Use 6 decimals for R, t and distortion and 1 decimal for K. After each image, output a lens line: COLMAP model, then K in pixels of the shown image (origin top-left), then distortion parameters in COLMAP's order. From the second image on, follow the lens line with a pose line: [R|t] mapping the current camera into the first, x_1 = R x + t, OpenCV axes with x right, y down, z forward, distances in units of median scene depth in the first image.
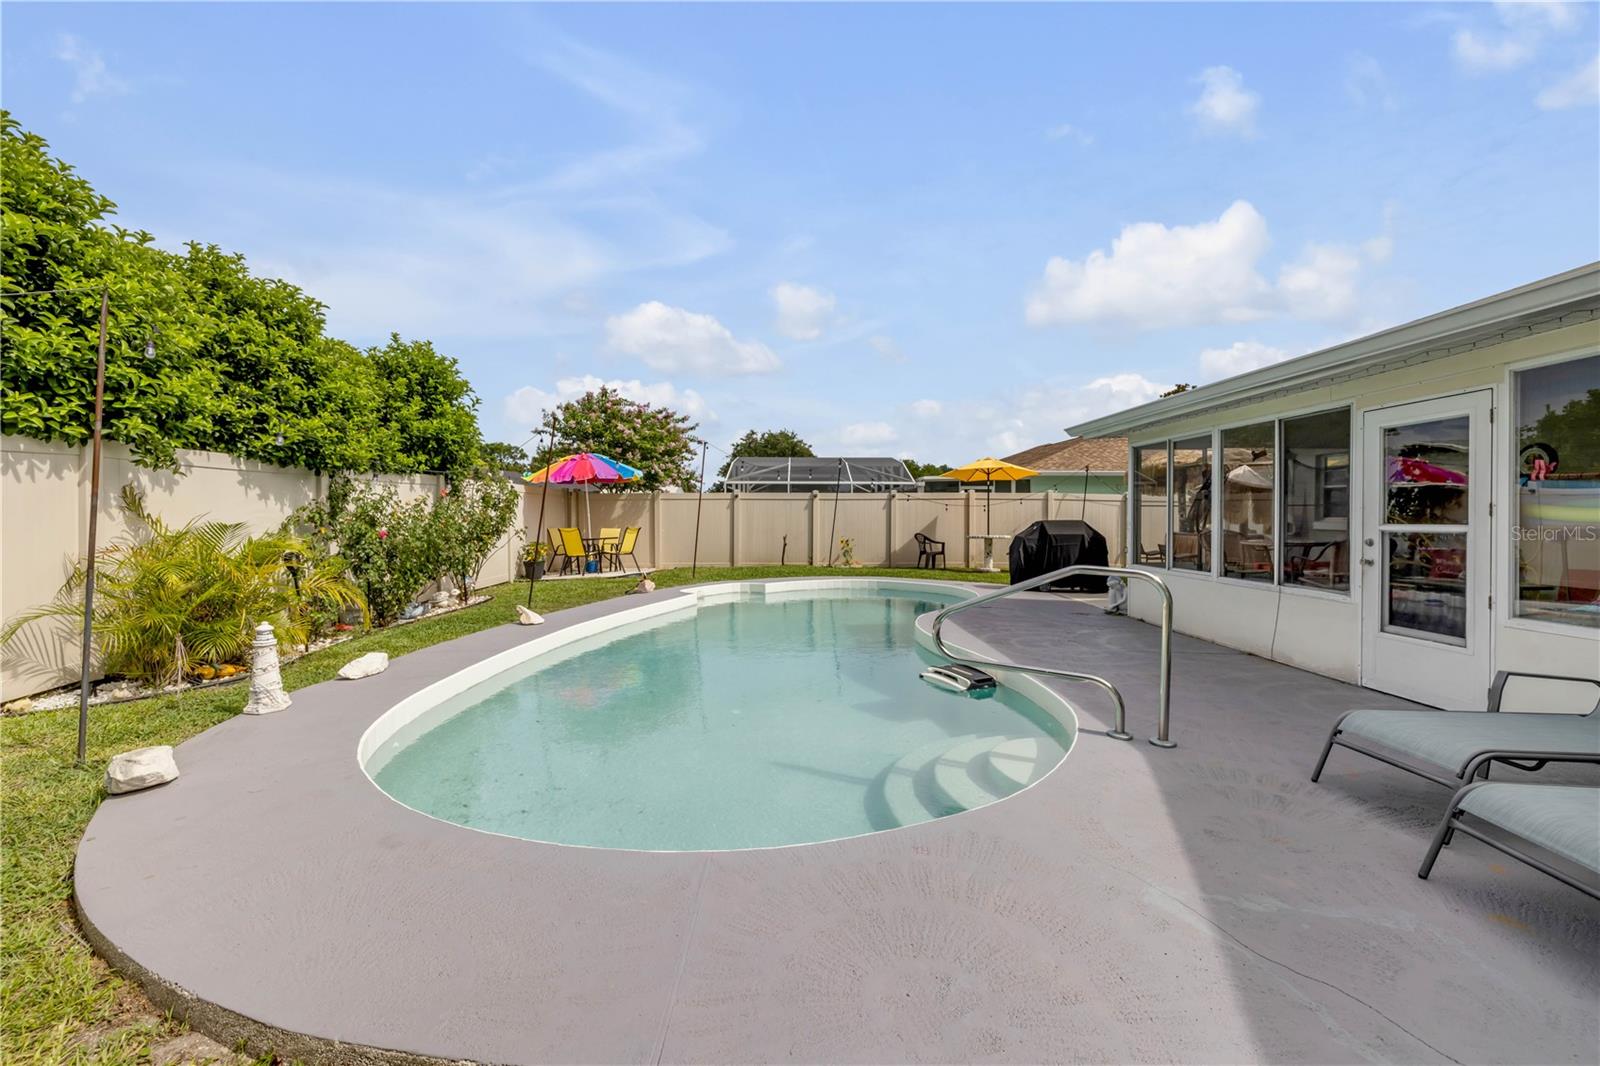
lens RADIAL K [[675.9, 0, 797.8], [0, 675.9, 519.3], [0, 0, 1]] dist [0.000752, -0.000691]
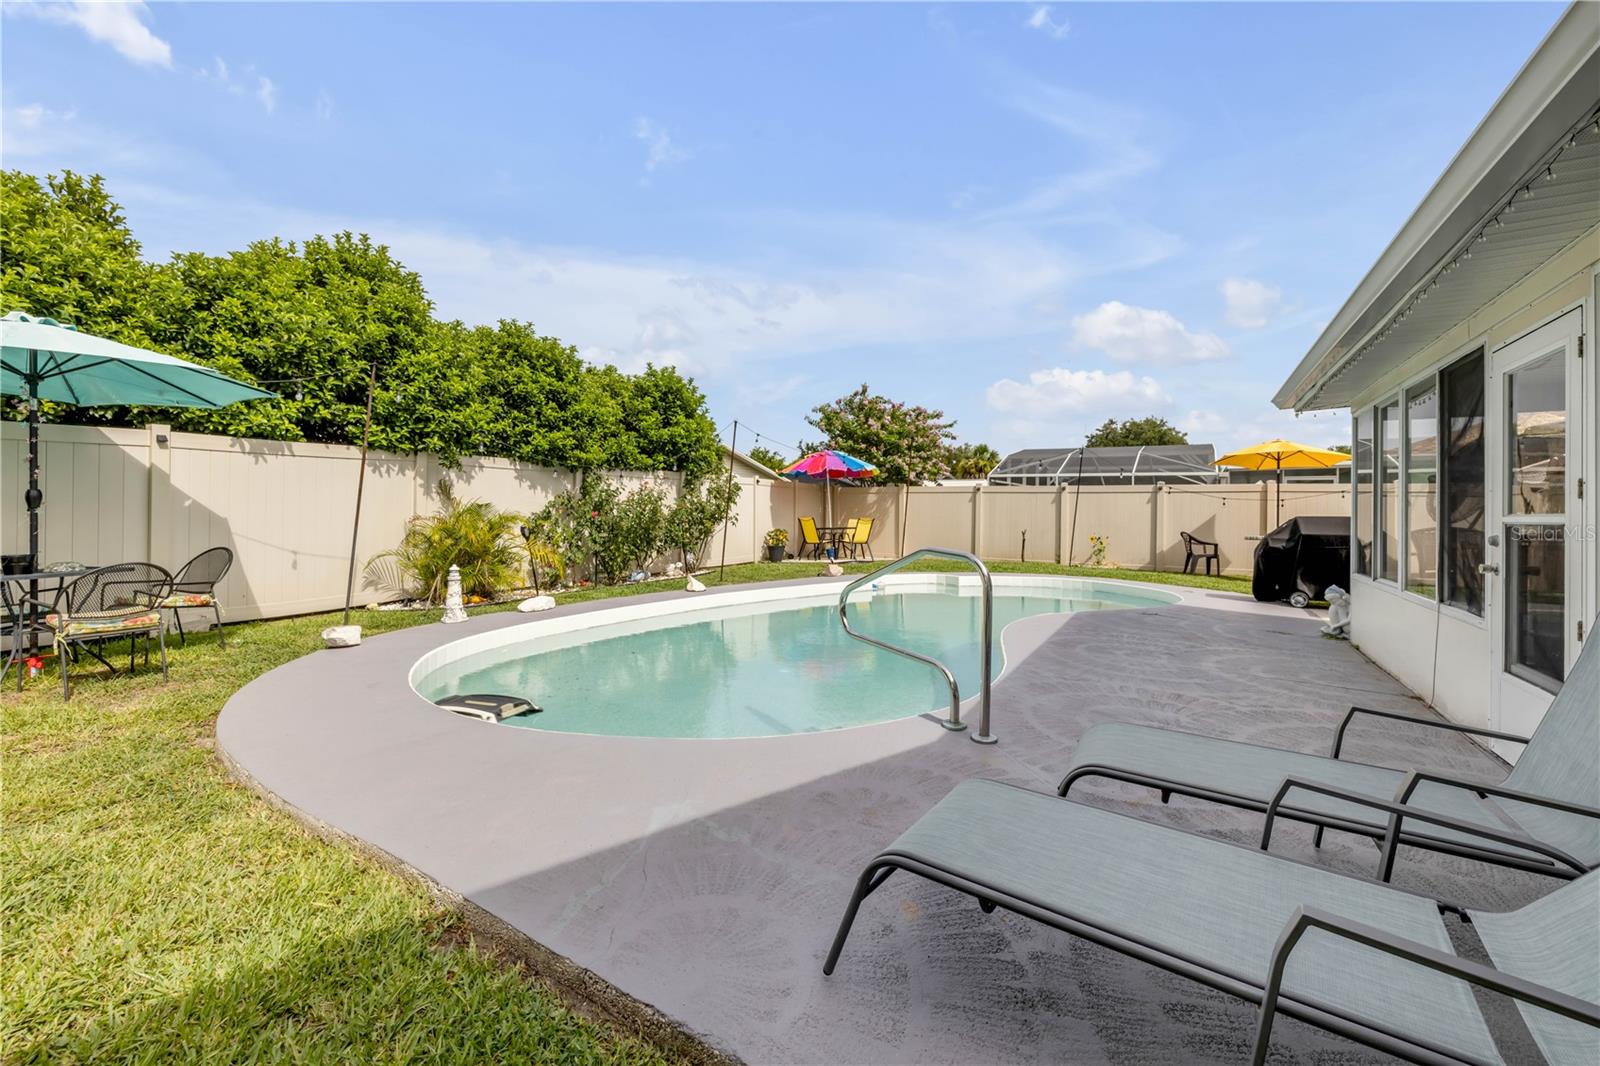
lens RADIAL K [[683.4, 0, 794.2], [0, 683.4, 502.7], [0, 0, 1]] dist [-0.000824, -0.000043]
pose [[0.858019, 0.005880, -0.513584, 0.422802], [-0.016608, 0.999729, -0.016300, 0.013333], [0.513349, 0.022516, 0.857884, 0.029996]]
